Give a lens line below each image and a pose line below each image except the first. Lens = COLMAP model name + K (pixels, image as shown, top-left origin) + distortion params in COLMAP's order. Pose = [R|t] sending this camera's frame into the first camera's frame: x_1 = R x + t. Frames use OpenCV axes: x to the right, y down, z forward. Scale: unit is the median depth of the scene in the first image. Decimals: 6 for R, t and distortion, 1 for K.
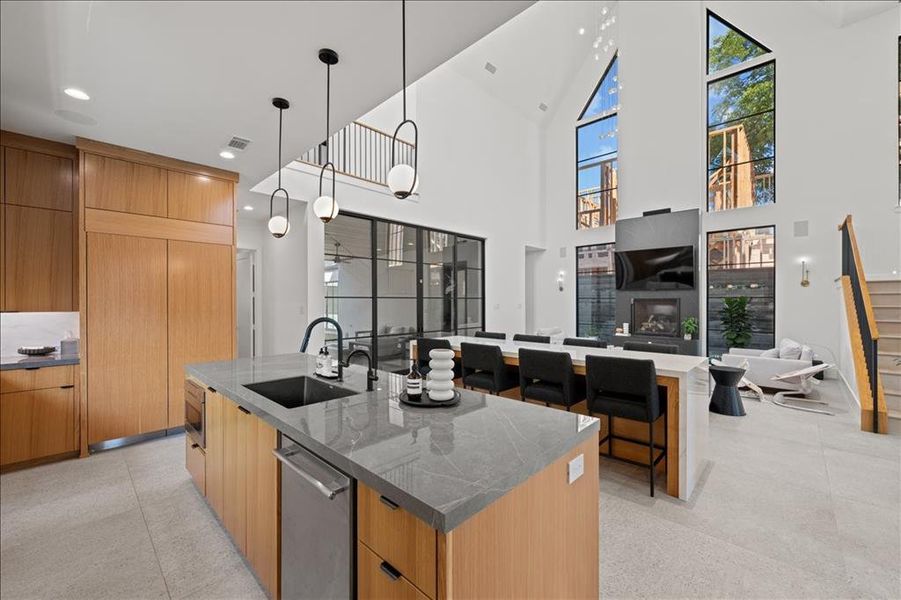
lens RADIAL K [[359.4, 0, 457.9], [0, 359.4, 300.5], [0, 0, 1]] dist [0.000028, 0.000622]
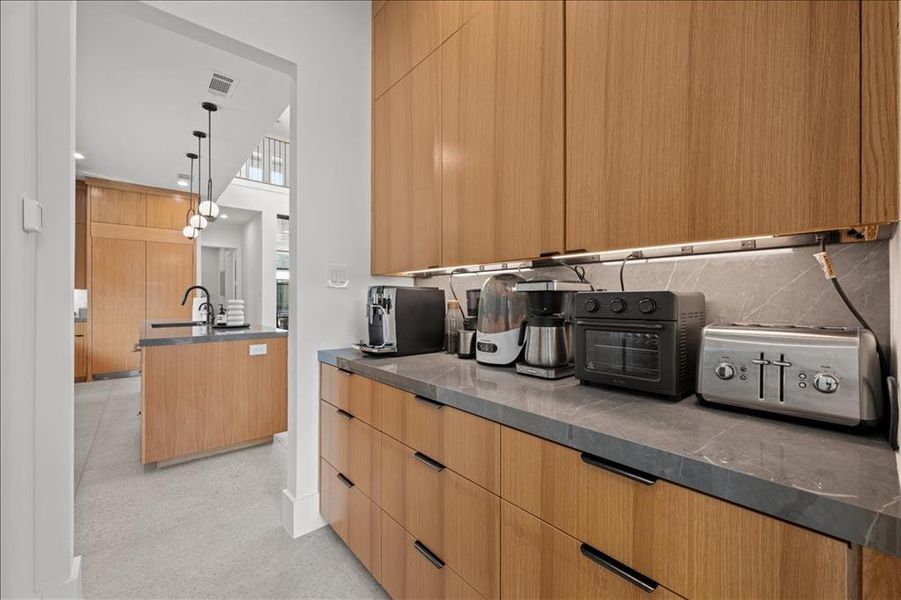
lens RADIAL K [[359.4, 0, 454.4], [0, 359.4, 299.9], [0, 0, 1]] dist [0.000028, 0.000622]
pose [[0.994887, 0.005512, -0.100842, 0.678625], [-0.005585, 0.999984, -0.000445, 0.071567], [0.100838, 0.001006, 0.994902, -0.384436]]
